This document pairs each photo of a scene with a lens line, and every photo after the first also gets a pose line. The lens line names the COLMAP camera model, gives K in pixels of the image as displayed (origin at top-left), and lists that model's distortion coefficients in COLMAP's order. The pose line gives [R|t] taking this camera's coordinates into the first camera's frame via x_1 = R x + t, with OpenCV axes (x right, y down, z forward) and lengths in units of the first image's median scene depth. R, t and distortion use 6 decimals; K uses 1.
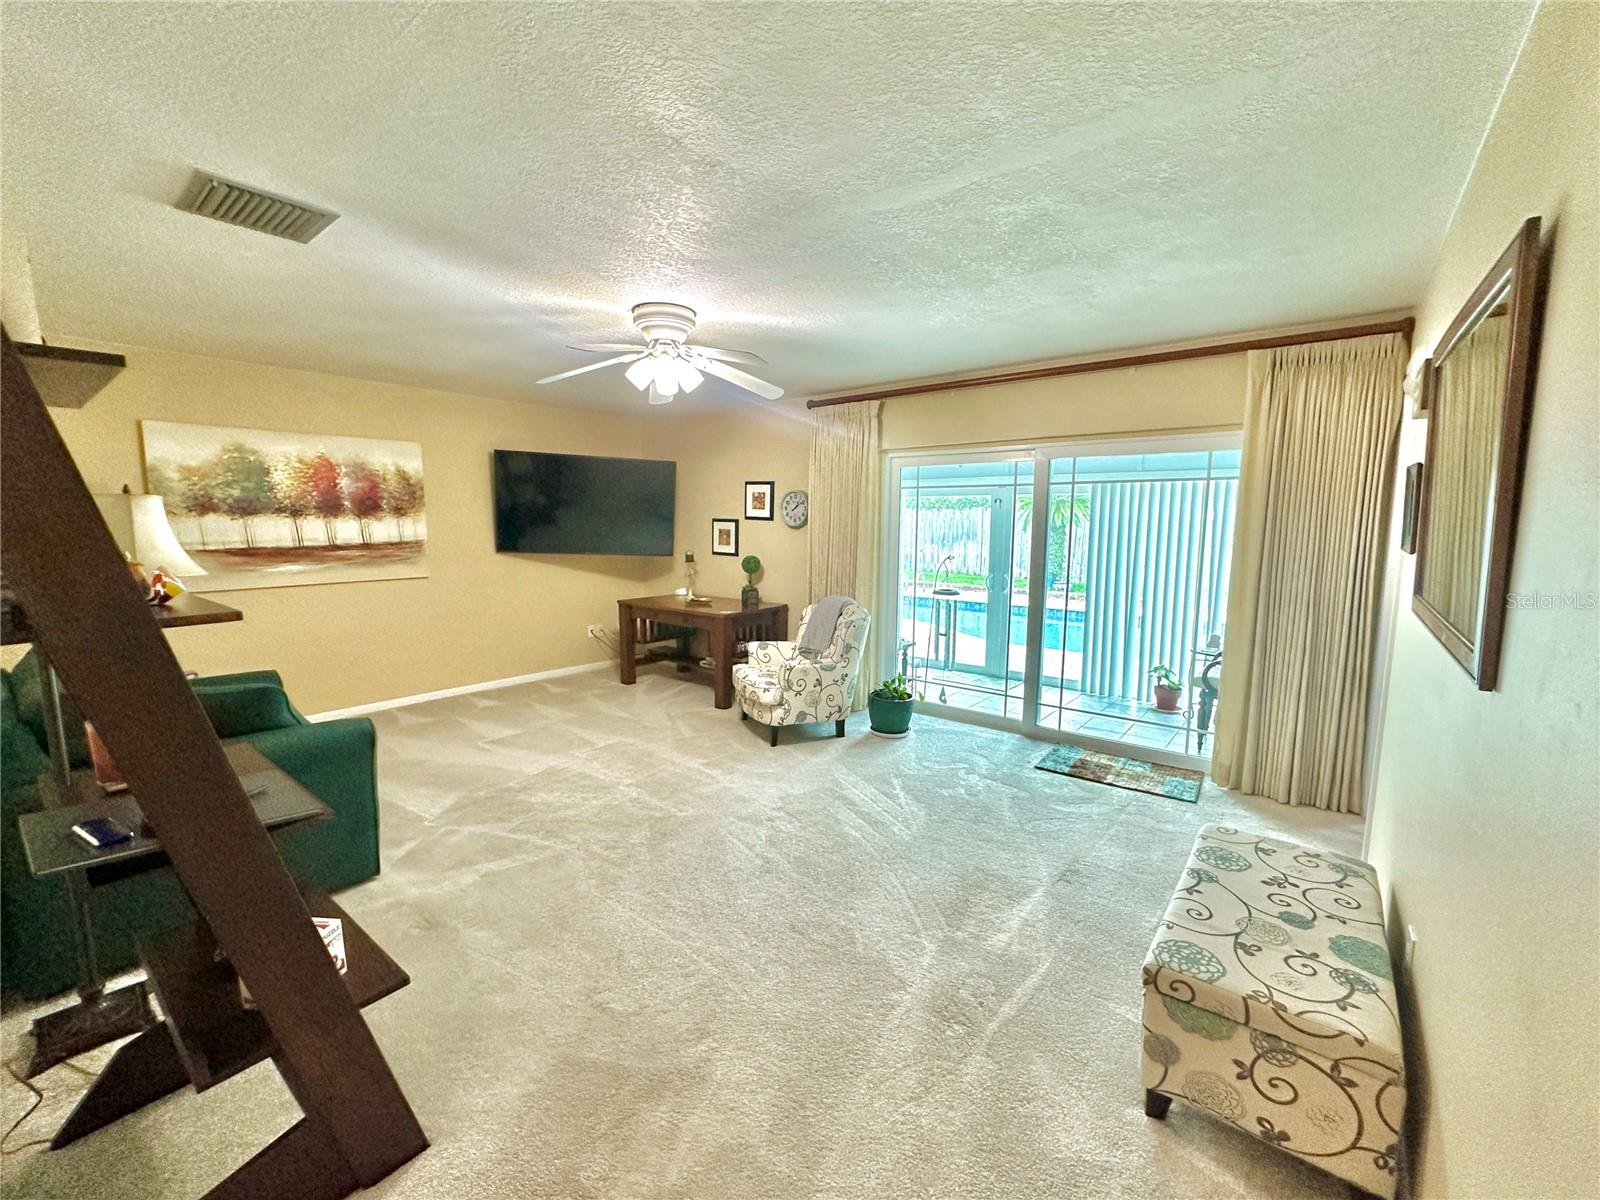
lens RADIAL K [[655.1, 0, 804.8], [0, 655.1, 600.4], [0, 0, 1]] dist [-0.003435, 0.000025]
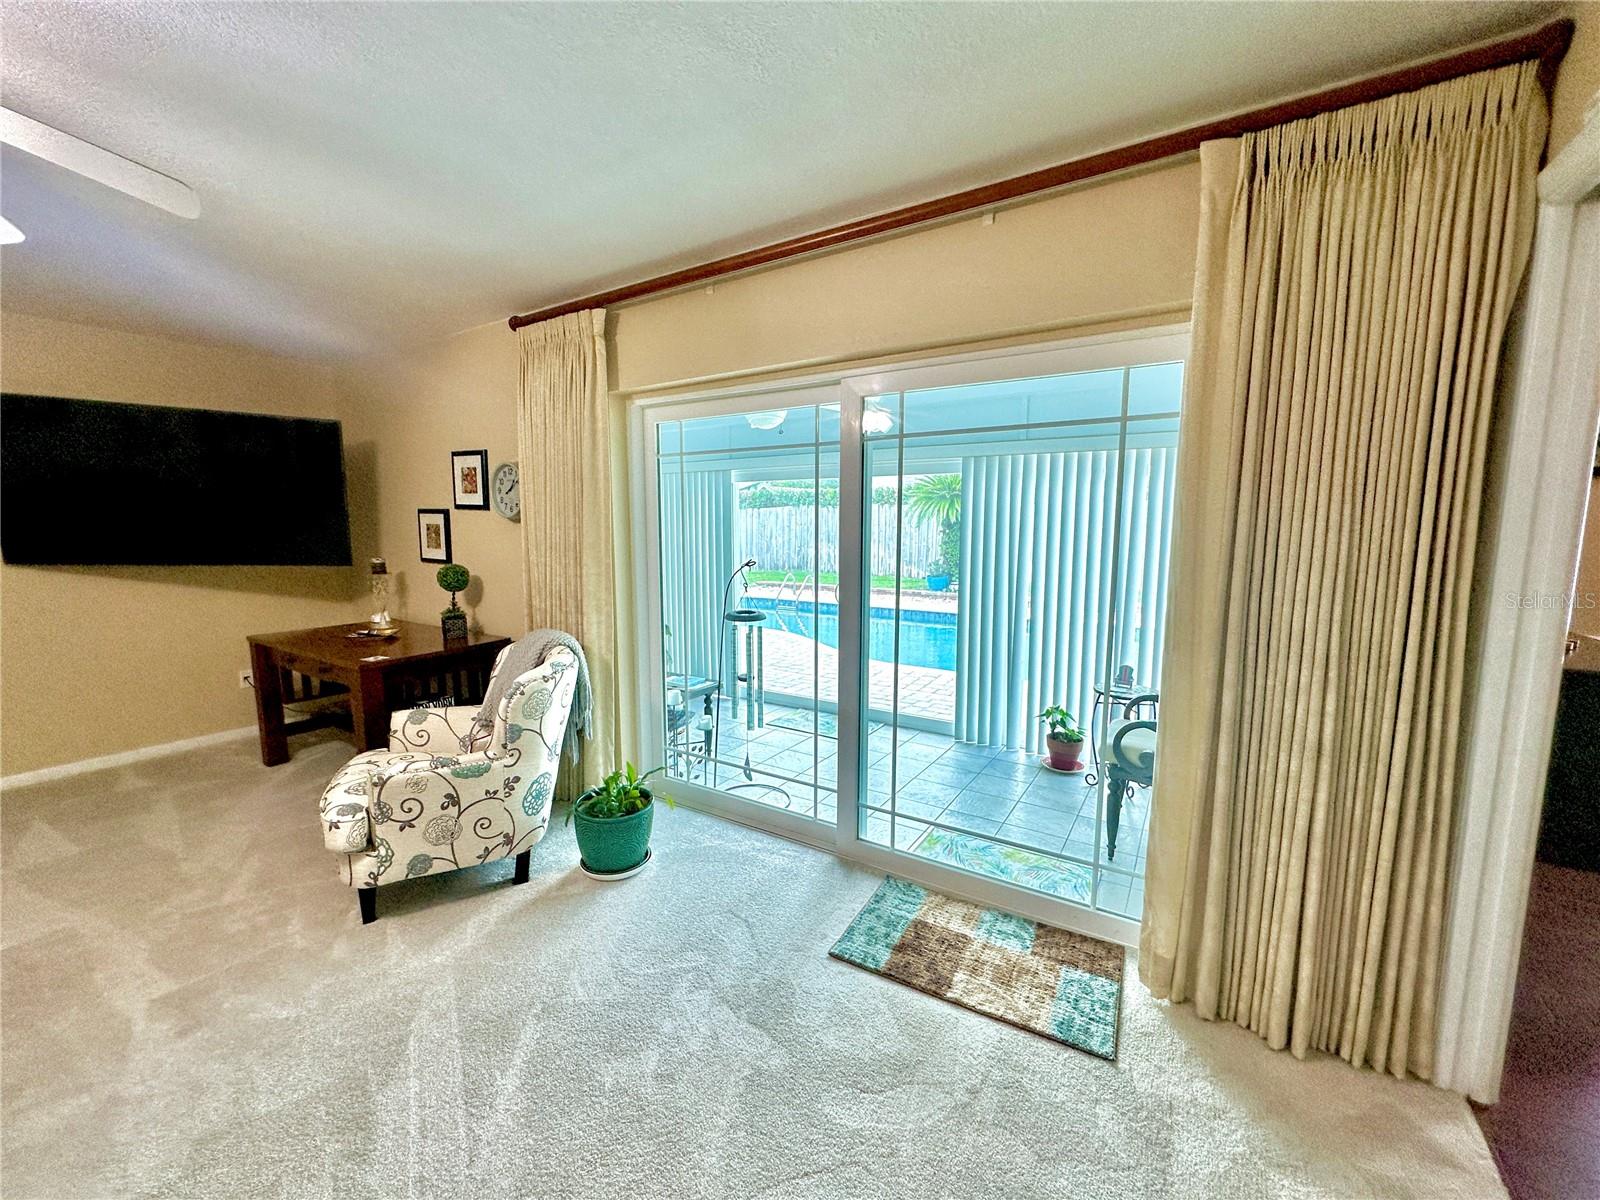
lens RADIAL K [[636.3, 0, 800.0], [0, 636.3, 600.0], [0, 0, 1]] dist [-0.002679, -0.000007]
pose [[0.994107, -0.020296, 0.106484, 0.257395], [0.019985, 0.999792, 0.003983, -0.037462], [-0.106542, -0.001831, 0.994306, 0.446203]]
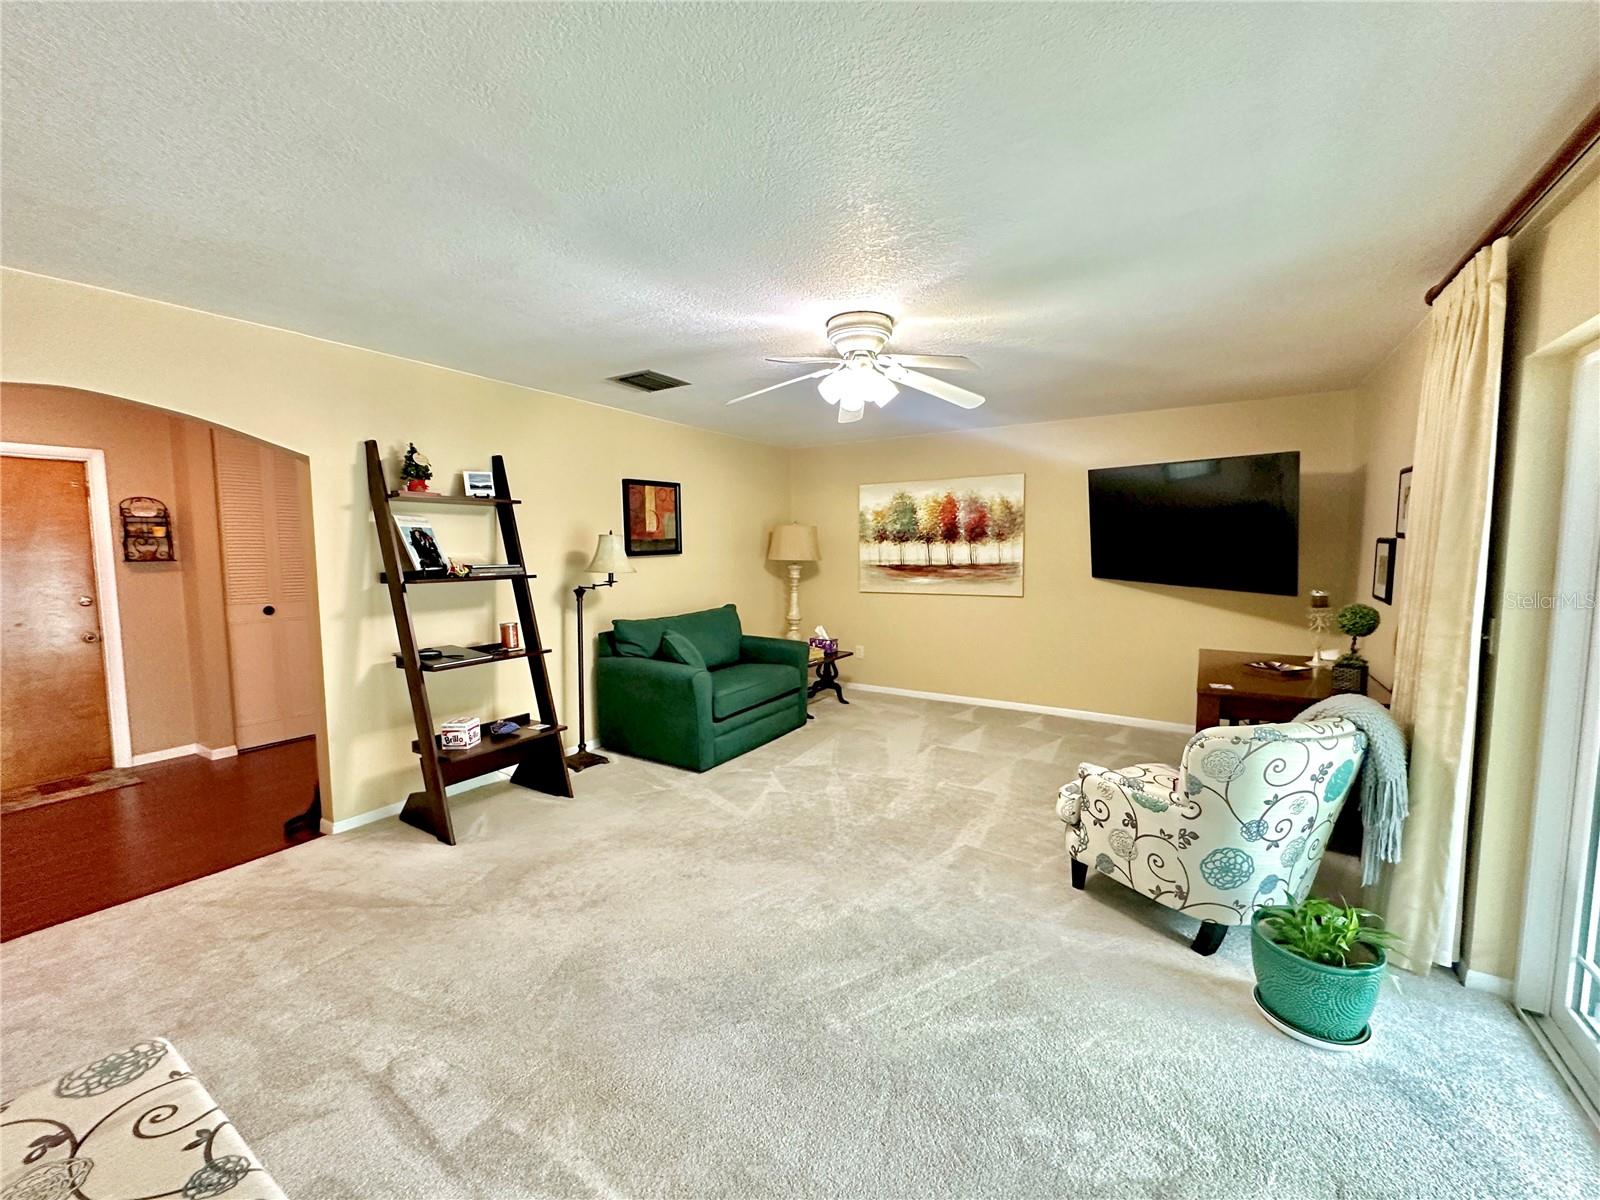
lens RADIAL K [[645.5, 0, 807.0], [0, 645.5, 600.7], [0, 0, 1]] dist [-0.003129, 0.000872]
pose [[0.109166, 0.077938, -0.990963, 0.537881], [-0.114804, 0.991239, 0.065313, -0.070400], [0.987372, 0.106637, 0.117157, 0.636003]]
